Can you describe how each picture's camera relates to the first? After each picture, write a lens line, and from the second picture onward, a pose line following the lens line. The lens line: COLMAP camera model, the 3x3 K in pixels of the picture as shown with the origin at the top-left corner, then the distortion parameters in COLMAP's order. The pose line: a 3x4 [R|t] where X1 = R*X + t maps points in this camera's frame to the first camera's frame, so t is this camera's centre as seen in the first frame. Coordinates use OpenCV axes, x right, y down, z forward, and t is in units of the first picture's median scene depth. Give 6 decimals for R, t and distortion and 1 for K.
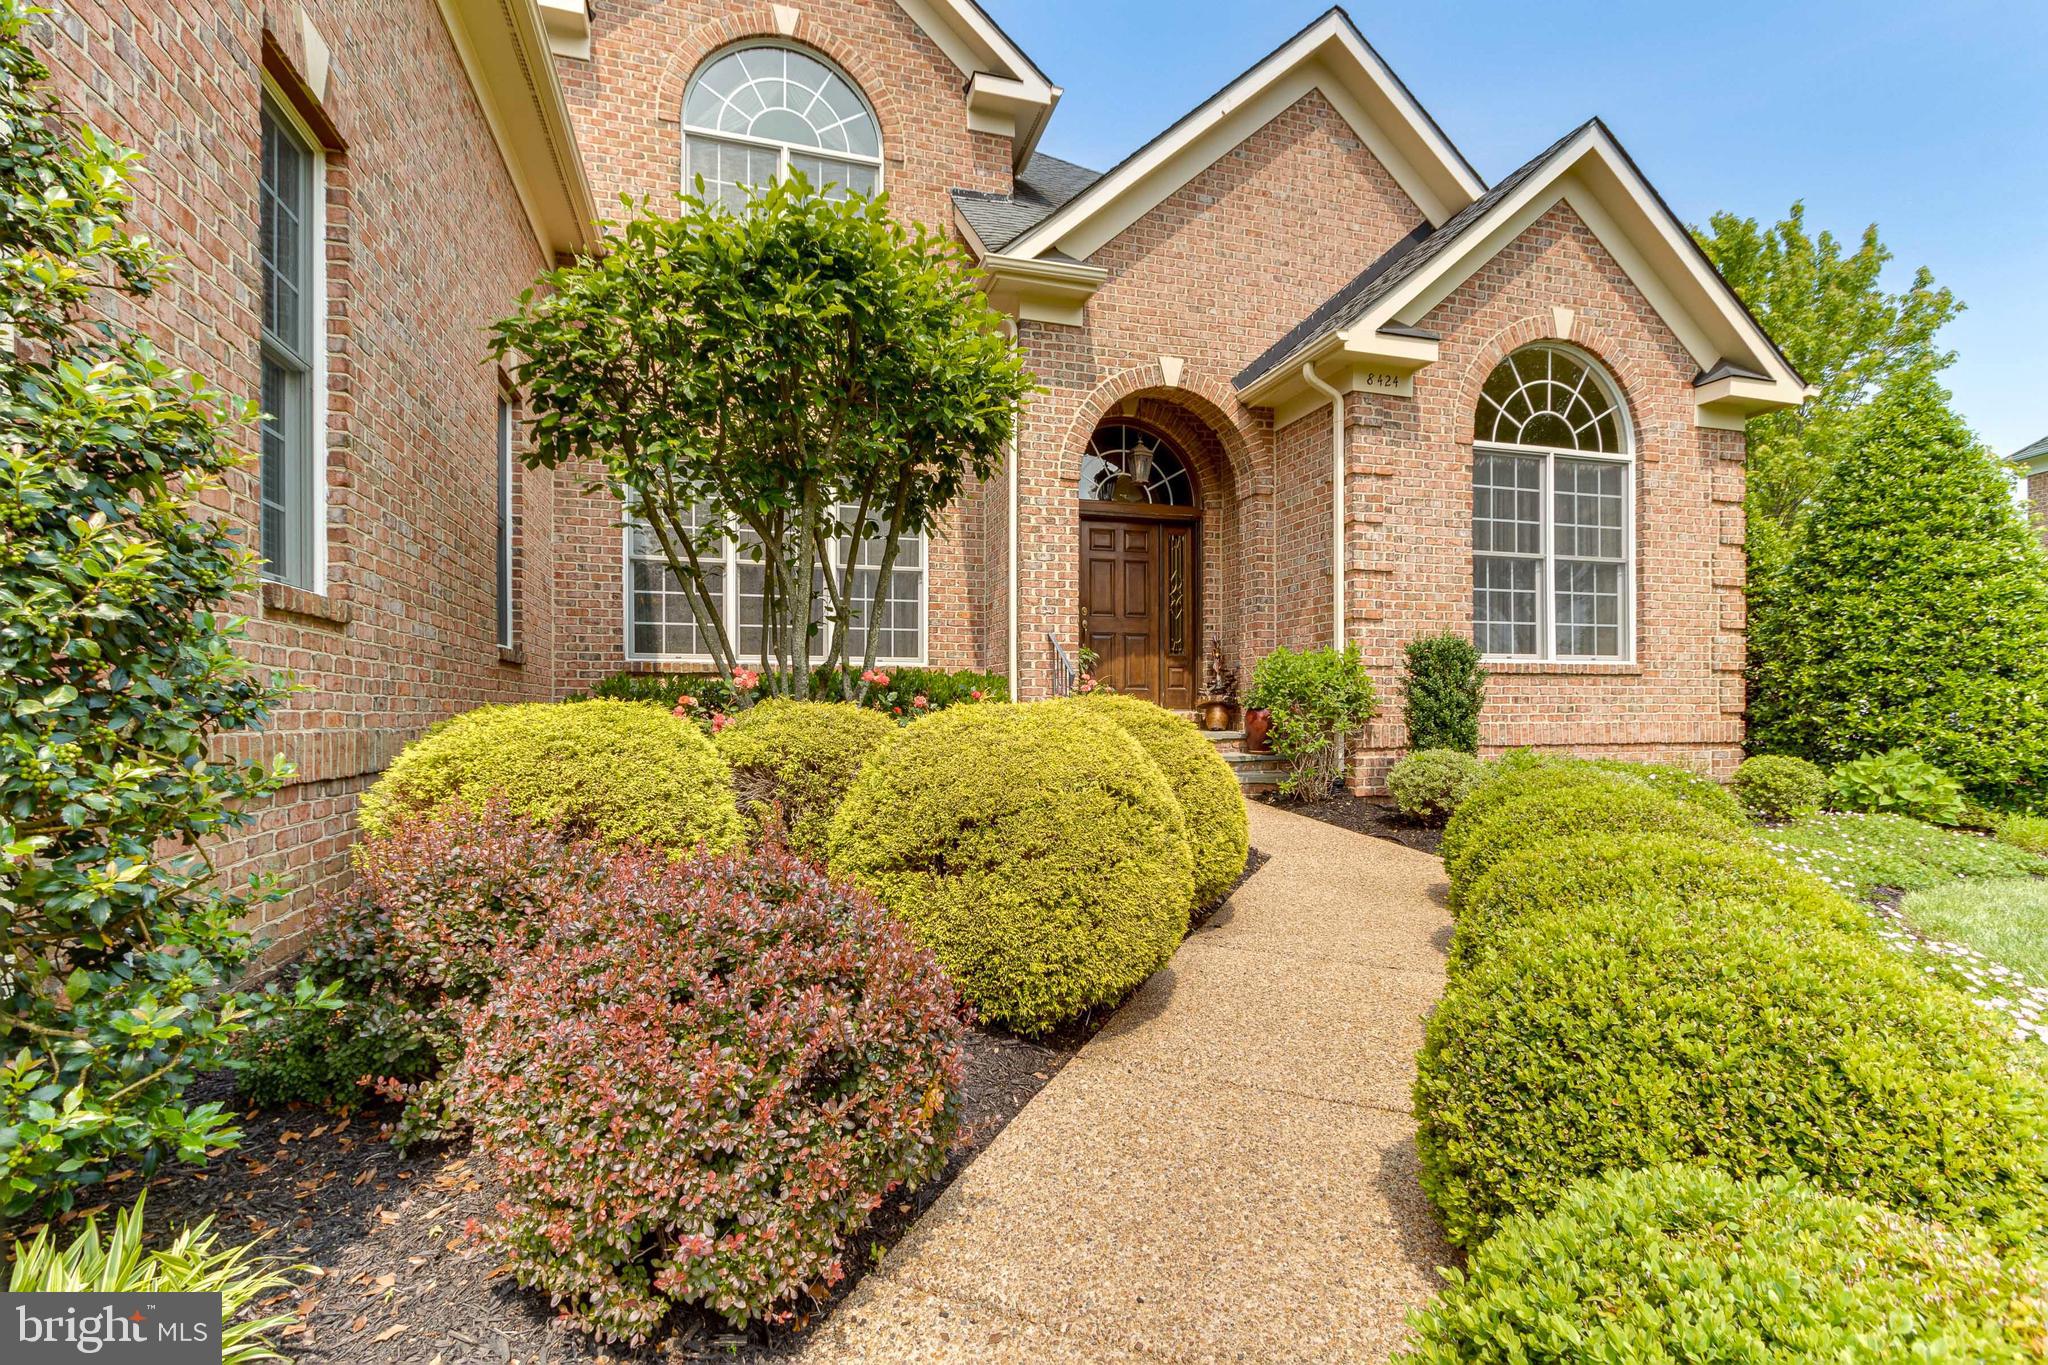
lens RADIAL K [[928.1, 0, 1017.6], [0, 928.1, 714.3], [0, 0, 1]] dist [-0.000852, -0.000778]
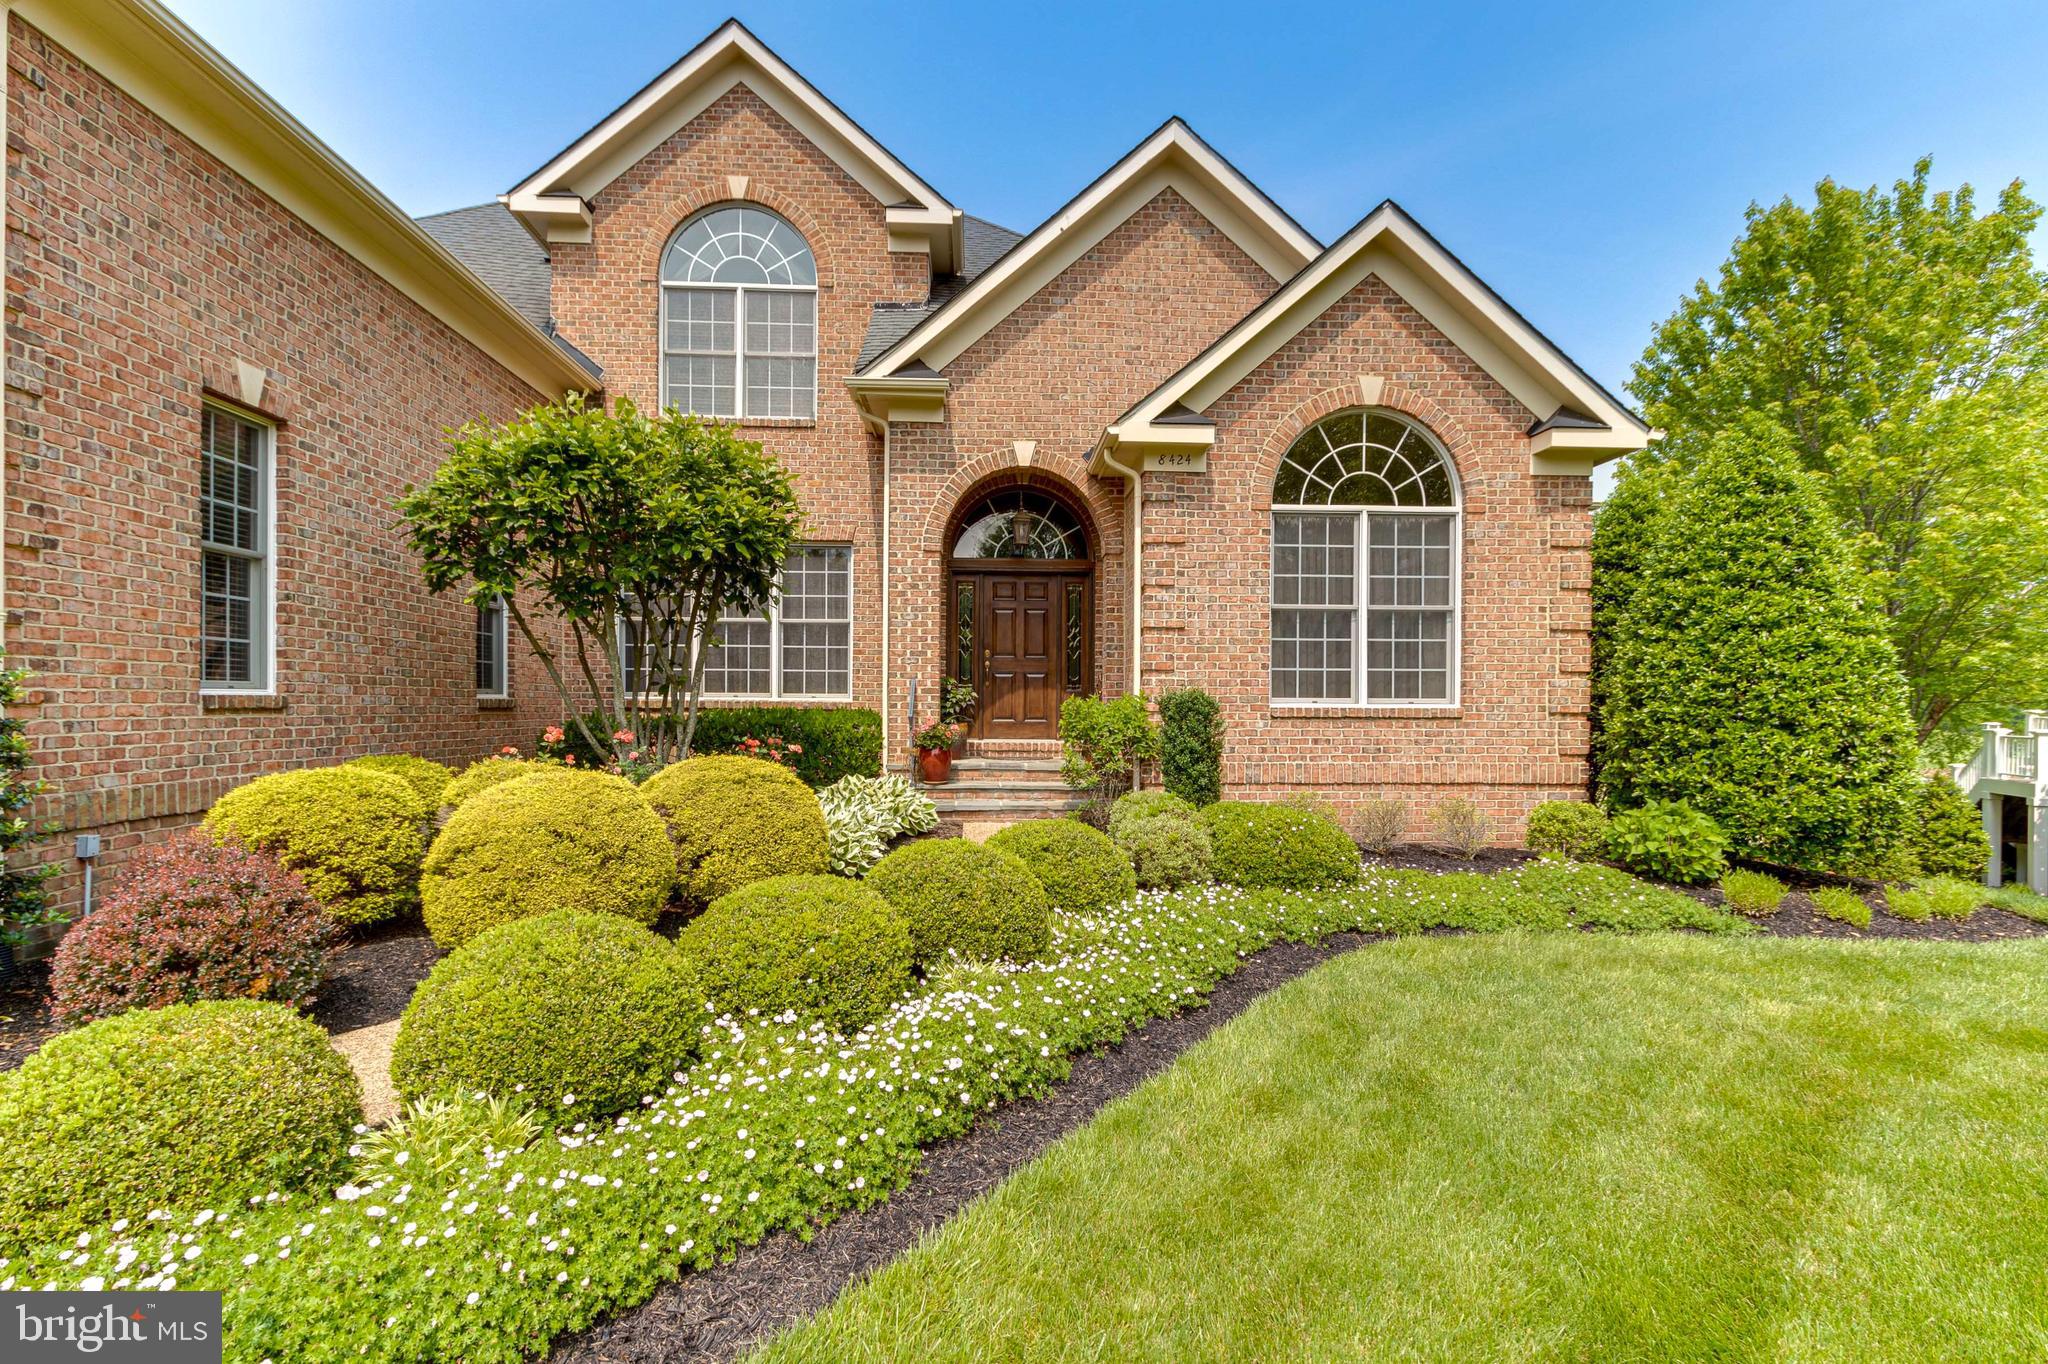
lens RADIAL K [[933.7, 0, 1012.0], [0, 933.7, 711.5], [0, 0, 1]] dist [0.000586, -0.001537]
pose [[0.970775, 0.009248, -0.239814, 0.442313], [-0.008348, 0.999954, 0.004770, -0.051554], [0.239847, -0.002629, 0.970807, -0.145865]]
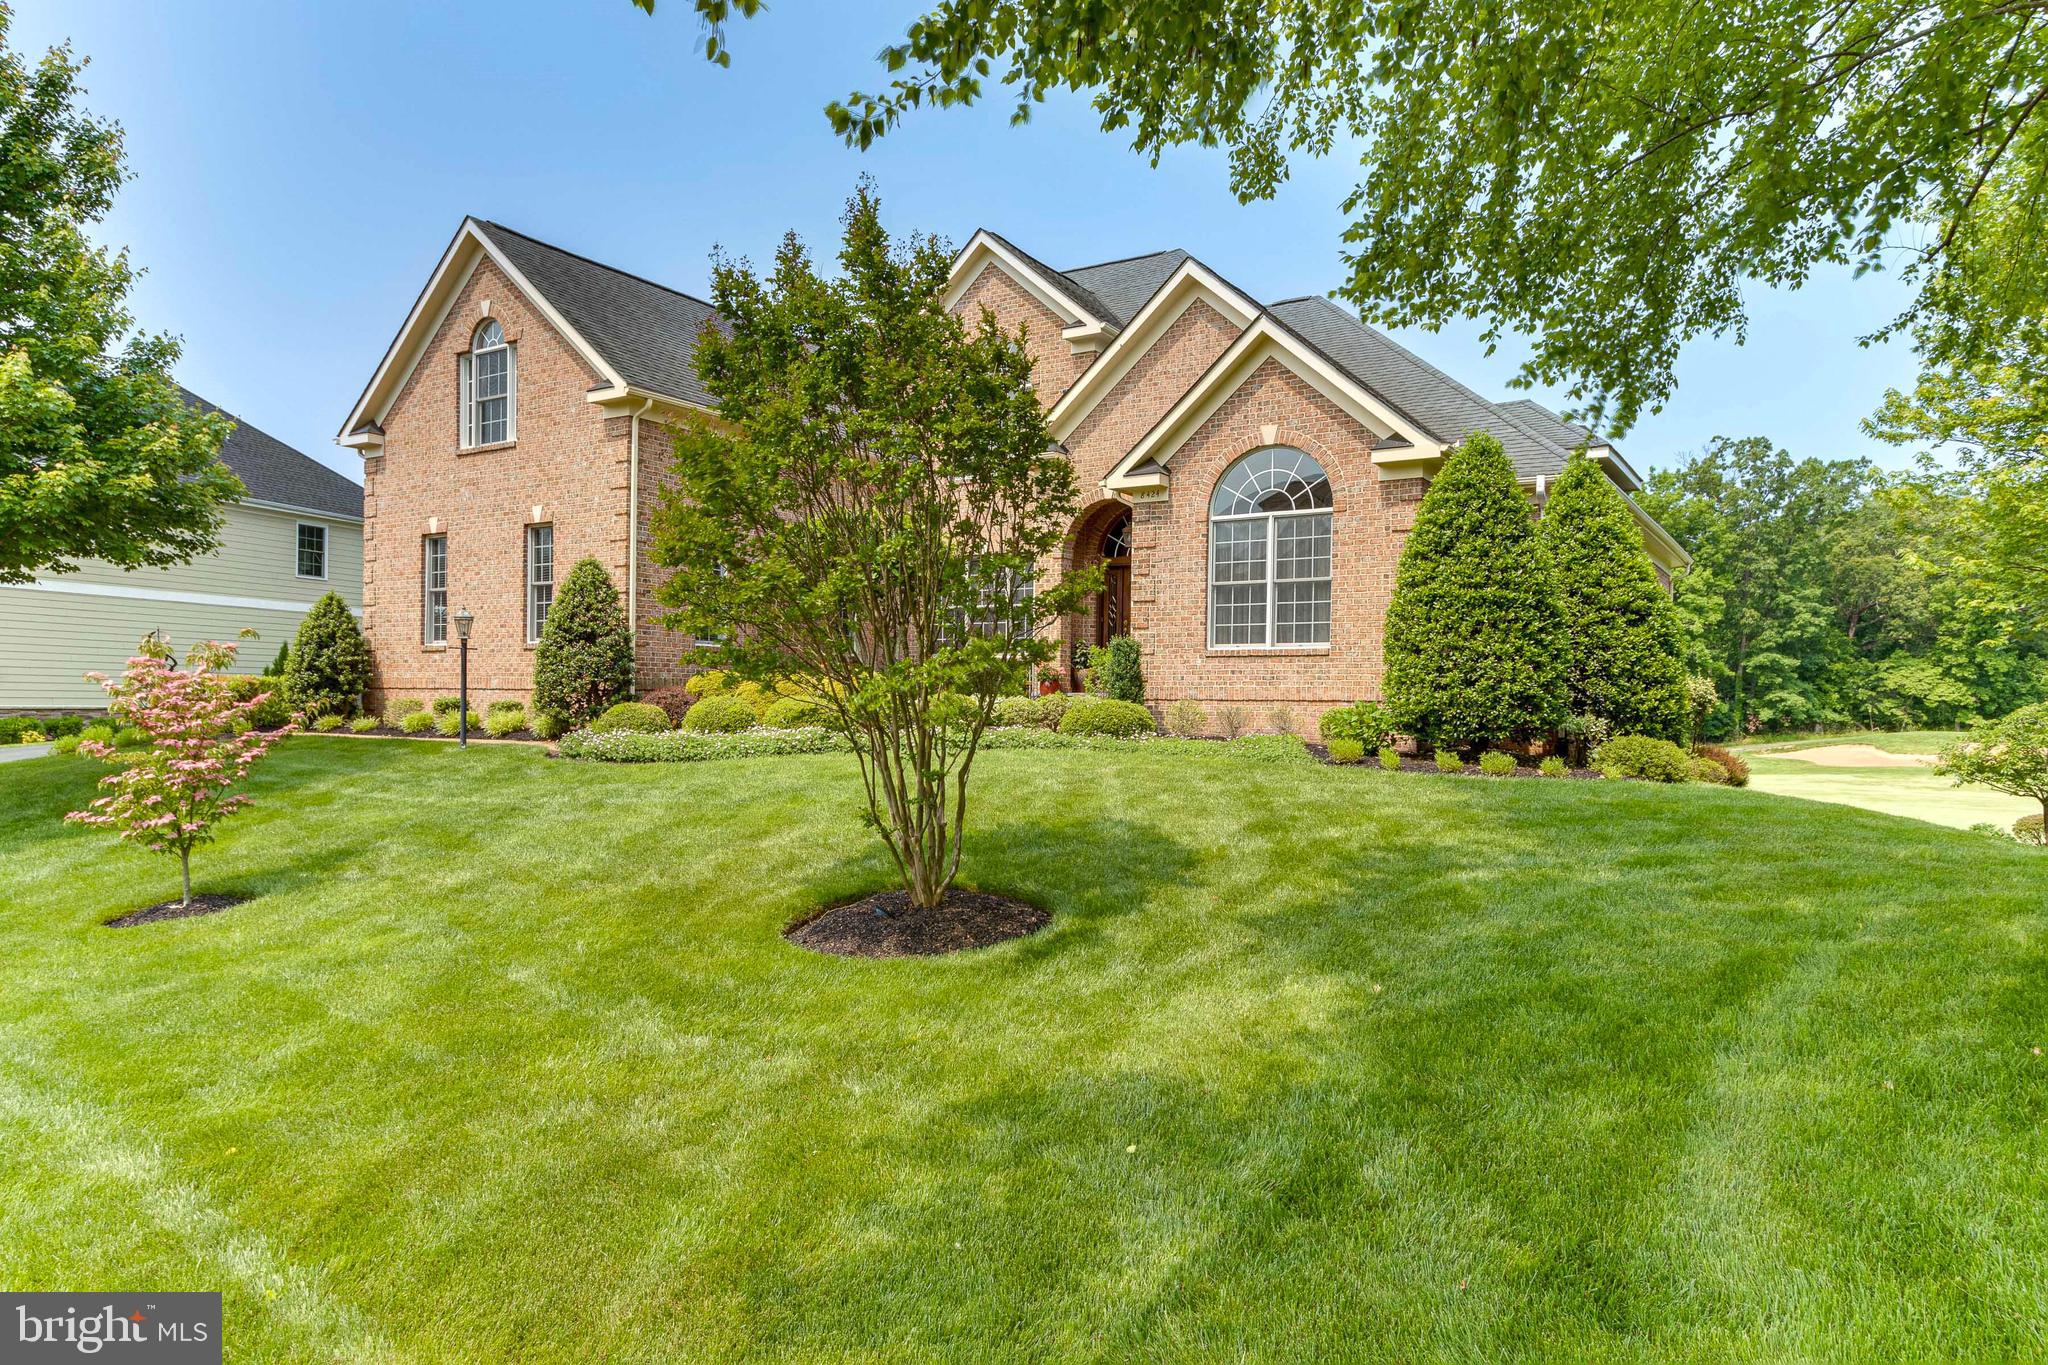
lens RADIAL K [[1279.0, 0, 1019.5], [0, 1279.0, 720.2], [0, 0, 1]] dist [0.000354, -0.001303]
pose [[0.651490, 0.017894, -0.758446, 1.957846], [-0.019122, 0.999792, 0.007163, 0.058664], [0.758416, 0.009836, 0.651696, -0.739371]]
